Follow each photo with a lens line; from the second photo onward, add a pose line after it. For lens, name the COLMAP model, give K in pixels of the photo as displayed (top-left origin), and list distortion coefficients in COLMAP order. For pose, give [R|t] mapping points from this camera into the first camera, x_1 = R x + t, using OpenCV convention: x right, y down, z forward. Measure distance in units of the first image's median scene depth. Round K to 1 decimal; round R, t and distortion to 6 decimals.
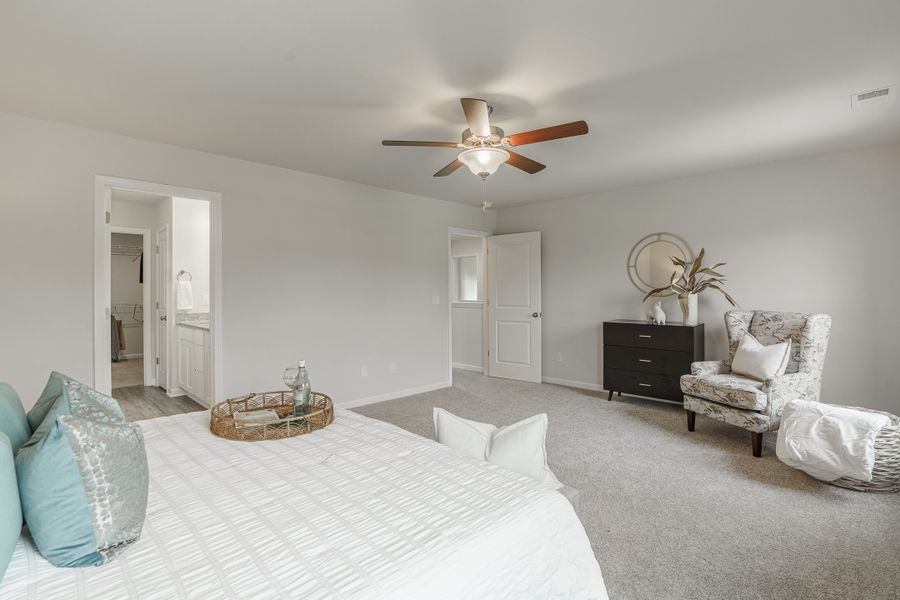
lens RADIAL K [[427.9, 0, 446.1], [0, 427.9, 298.4], [0, 0, 1]] dist [-0.032087, -0.000650]
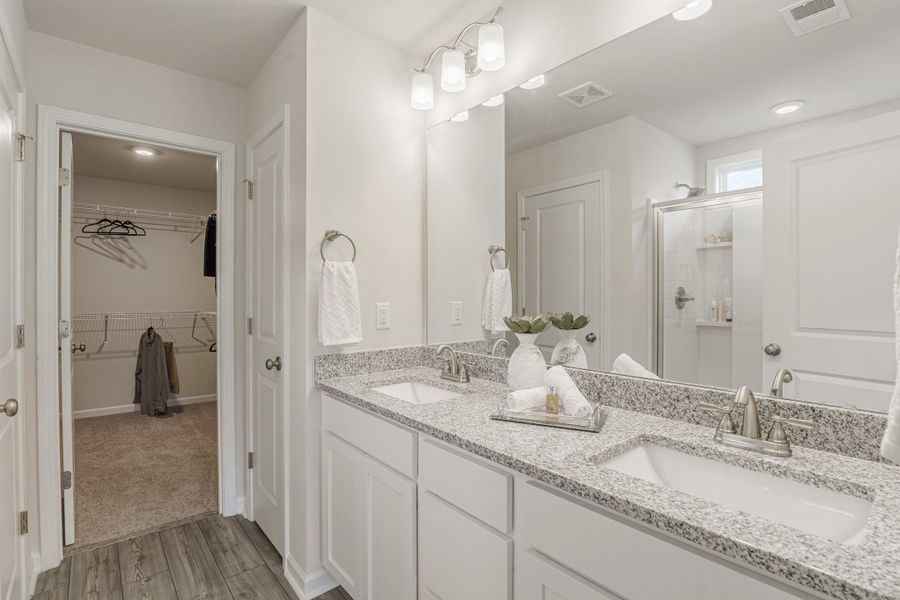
lens RADIAL K [[427.9, 0, 453.6], [0, 427.9, 297.7], [0, 0, 1]] dist [-0.032087, -0.000650]
pose [[0.996556, 0.003238, -0.082860, -0.485586], [-0.002873, 0.999986, 0.004525, -0.013474], [0.082874, -0.004271, 0.996551, 0.646673]]
